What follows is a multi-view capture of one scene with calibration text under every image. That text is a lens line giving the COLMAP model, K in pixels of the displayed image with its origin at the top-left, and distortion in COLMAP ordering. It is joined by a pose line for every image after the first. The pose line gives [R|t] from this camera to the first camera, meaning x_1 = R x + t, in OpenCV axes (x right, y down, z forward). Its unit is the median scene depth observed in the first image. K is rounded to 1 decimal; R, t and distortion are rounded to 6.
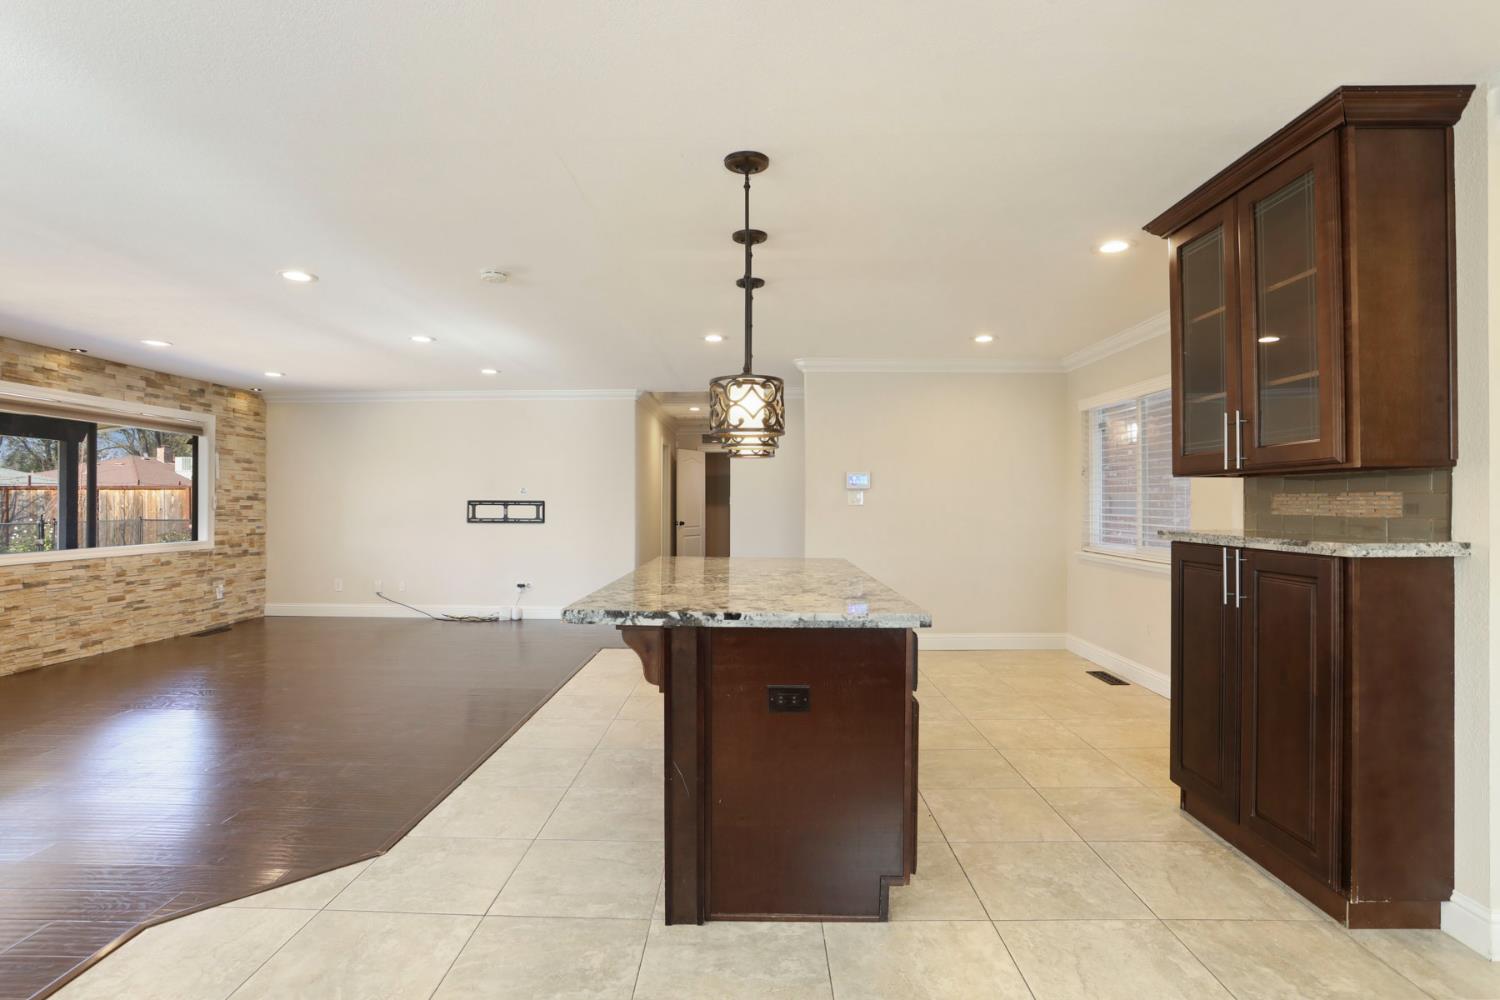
lens RADIAL K [[728.9, 0, 735.1], [0, 728.9, 498.1], [0, 0, 1]] dist [-0.043642, 0.017212]
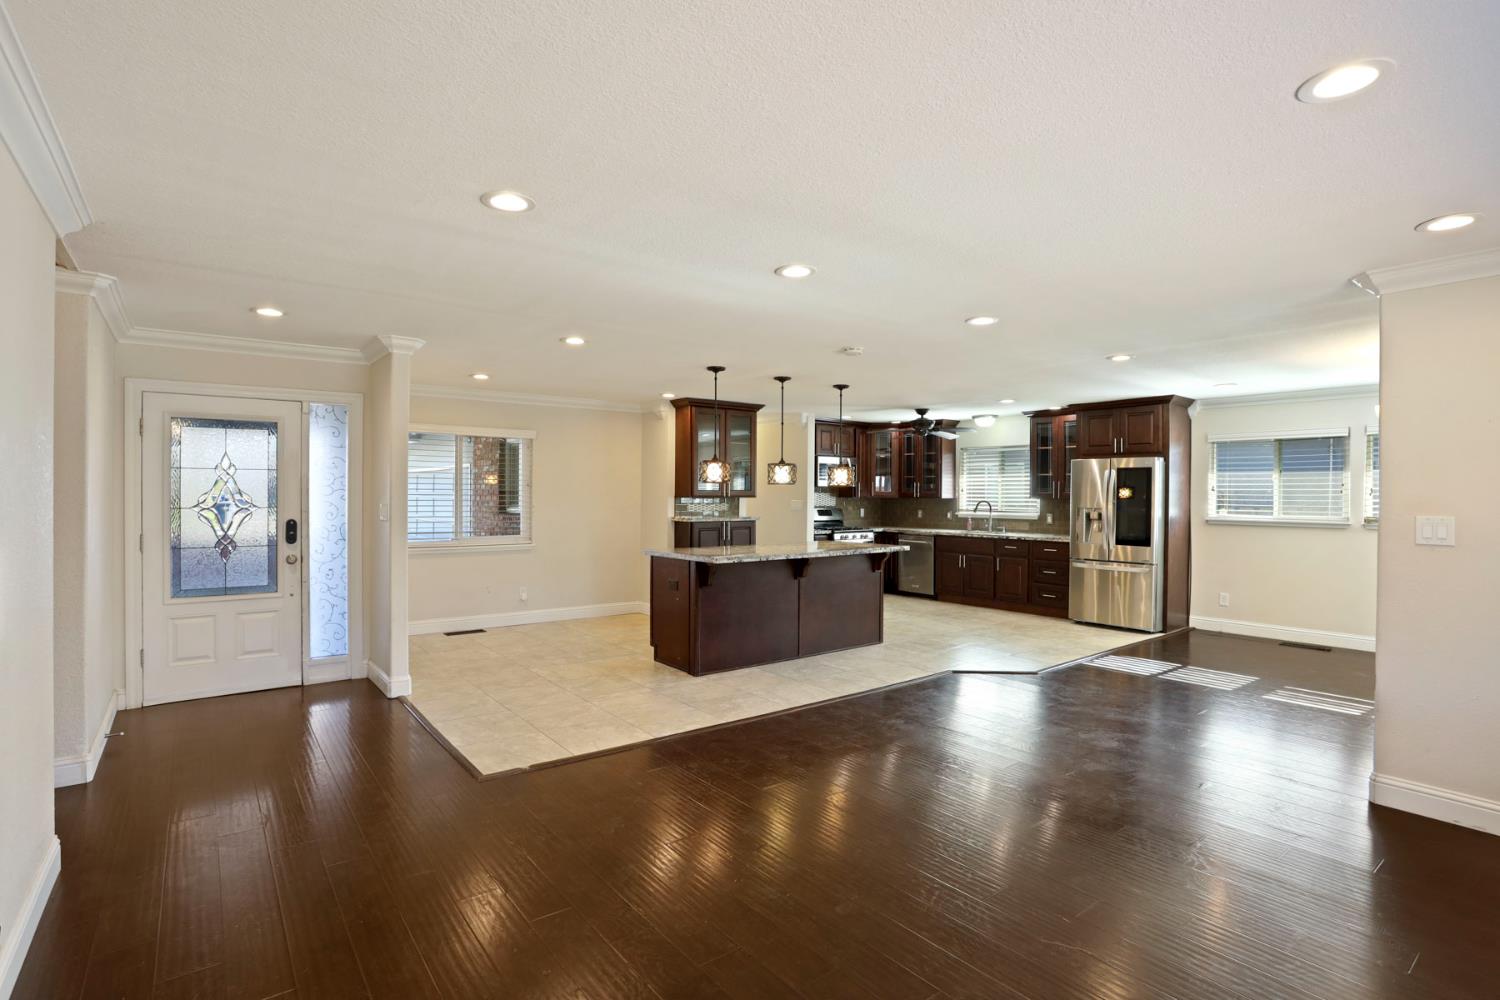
lens RADIAL K [[738.1, 0, 746.2], [0, 738.1, 496.1], [0, 0, 1]] dist [-0.059977, 0.026857]
pose [[-0.633753, -0.008330, 0.773491, -0.679549], [-0.010684, 0.999941, 0.002014, -0.017737], [-0.773462, -0.006987, -0.633805, 1.079632]]
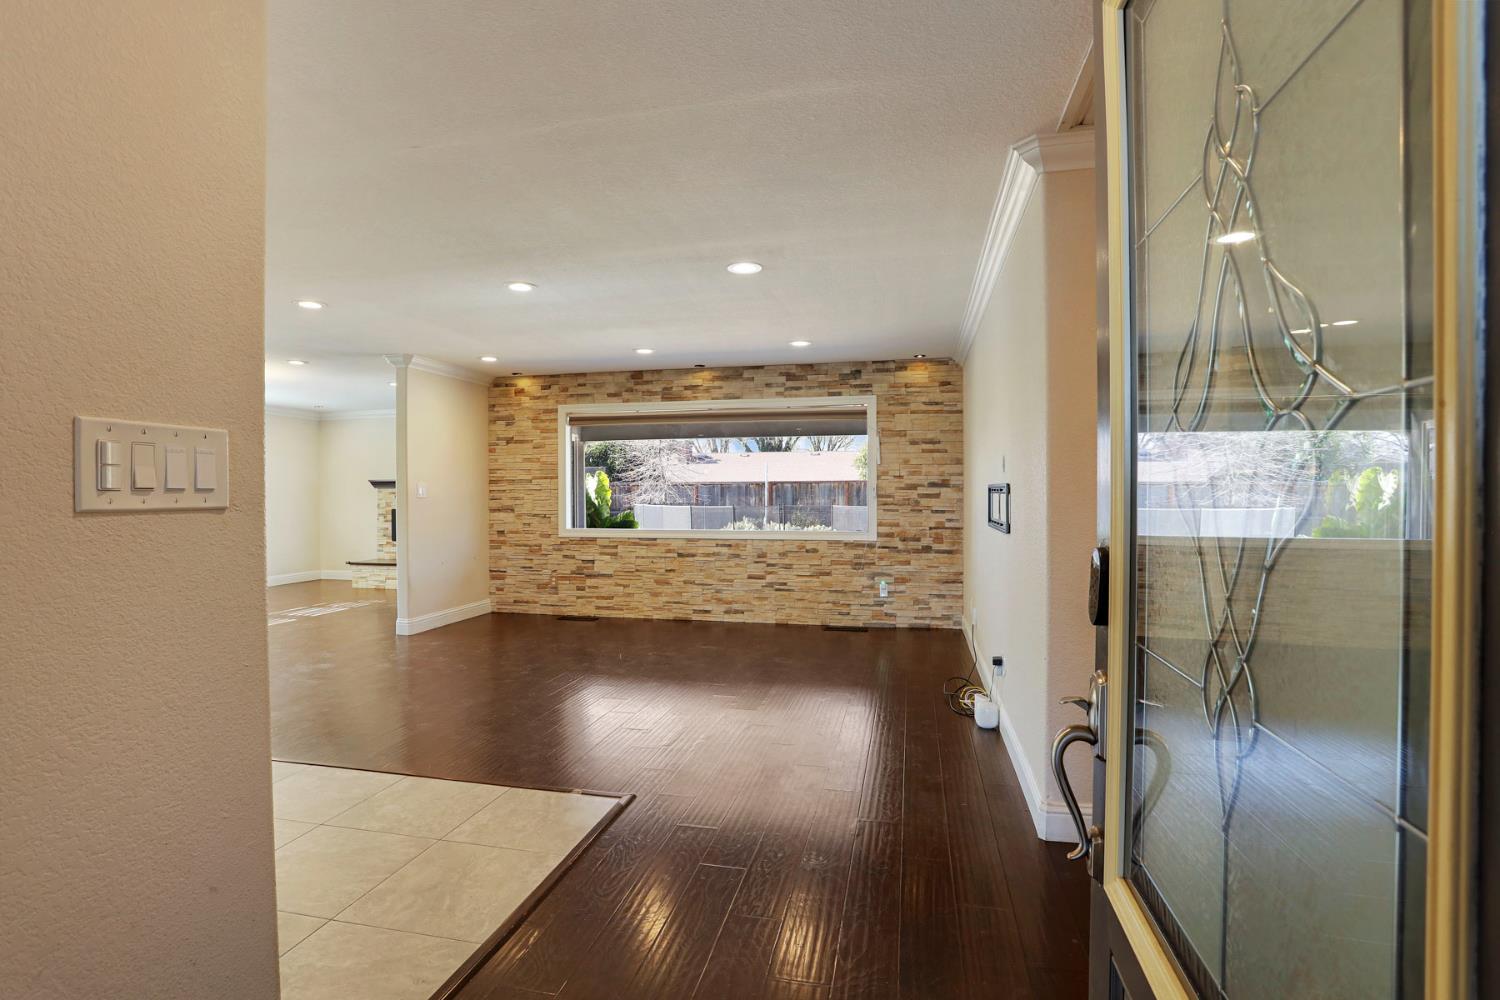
lens RADIAL K [[738.1, 0, 740.3], [0, 738.1, 495.7], [0, 0, 1]] dist [-0.059977, 0.026857]
pose [[-0.199453, 0.004386, -0.979898, 0.235730], [0.010564, 0.999941, 0.002326, 0.009060], [0.979850, -0.009888, -0.199488, 1.047374]]
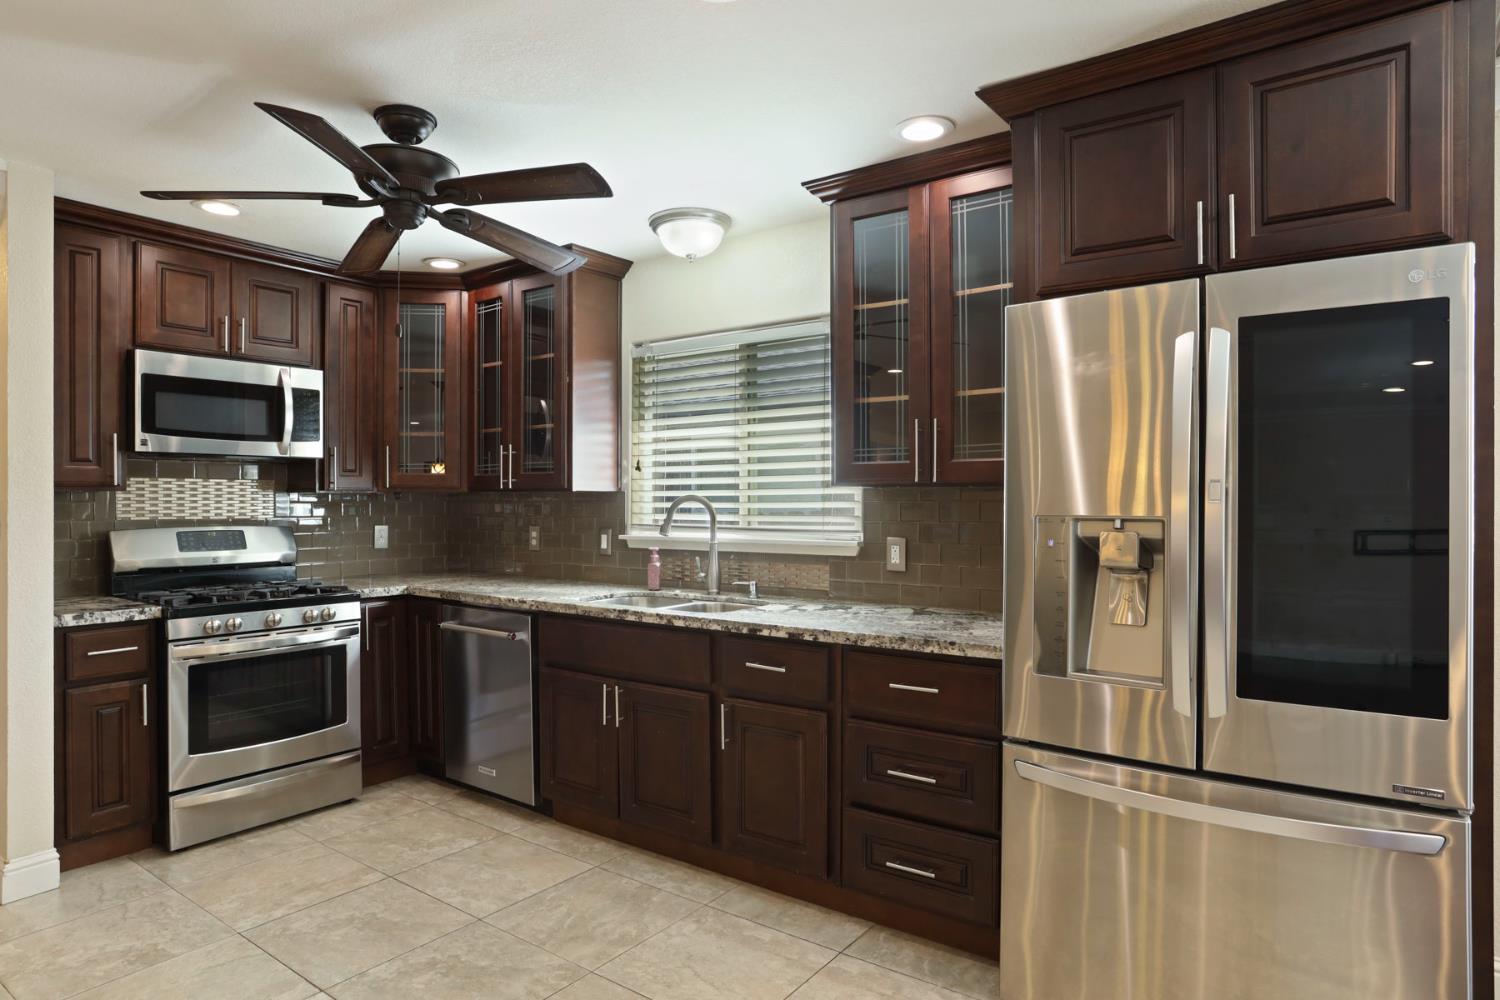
lens RADIAL K [[883.3, 0, 737.9], [0, 883.3, 503.5], [0, 0, 1]] dist [-0.041703, 0.005580]
pose [[-0.812948, -0.001652, 0.582334, -0.222555], [-0.000405, 0.999997, 0.002271, -0.007883], [-0.582336, 0.001610, -0.812946, 0.271185]]
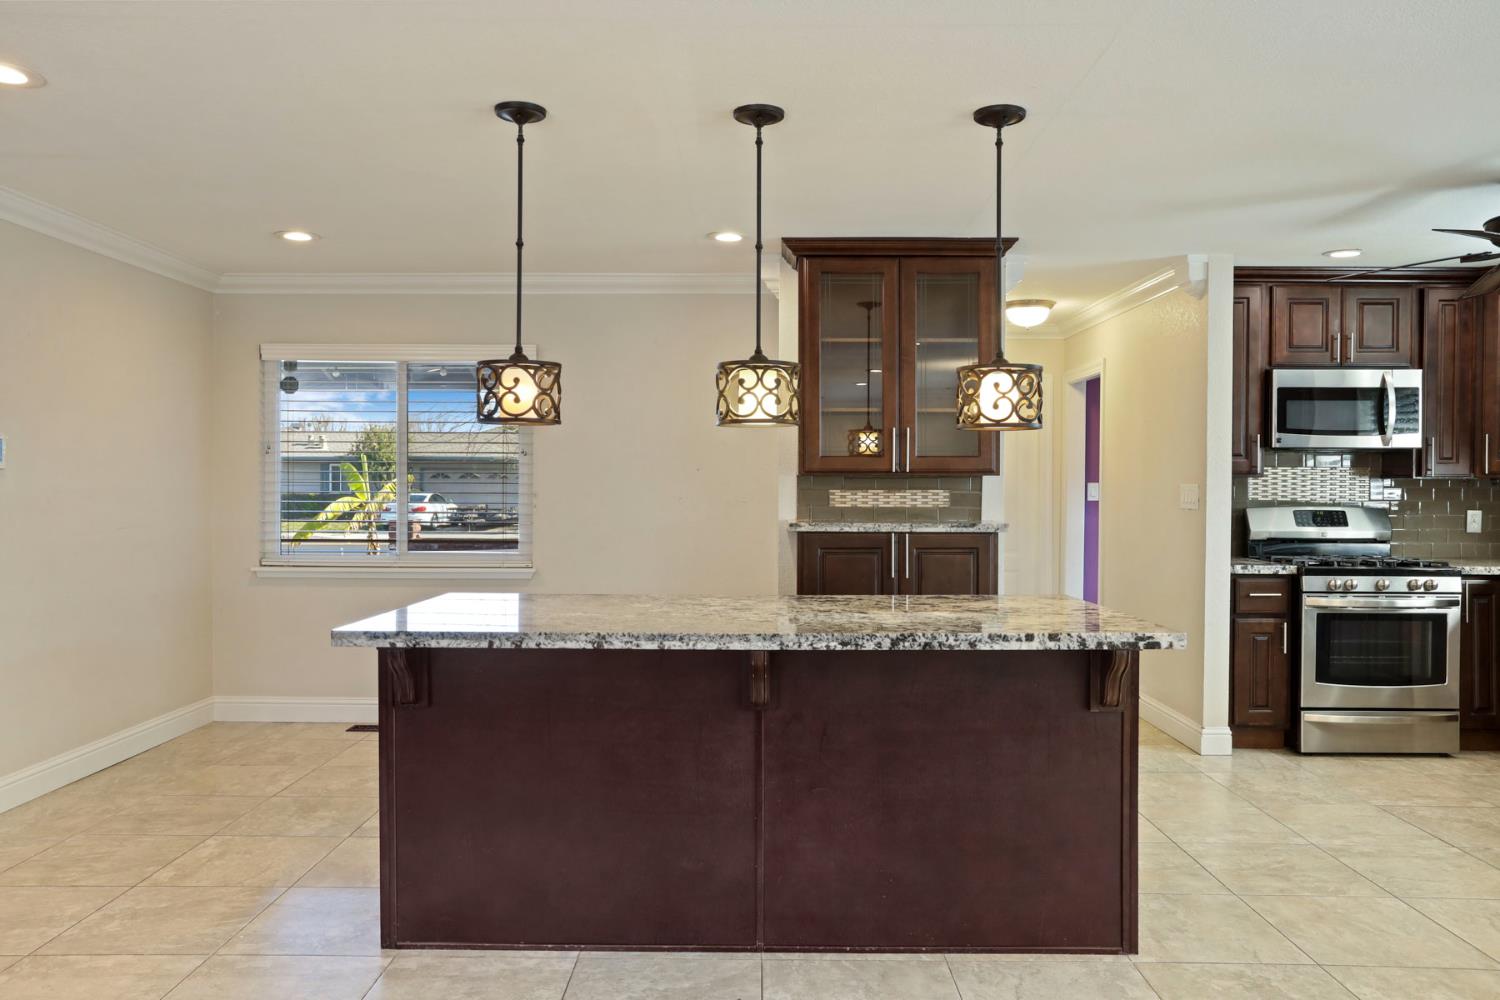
lens RADIAL K [[1119.5, 0, 735.8], [0, 1119.5, 492.3], [0, 0, 1]] dist [-0.003386, 0.017726]
pose [[-0.026202, -0.007974, 0.999625, -0.473885], [-0.008368, 0.999935, 0.007757, -0.005979], [-0.999622, -0.008161, -0.026267, 0.485666]]
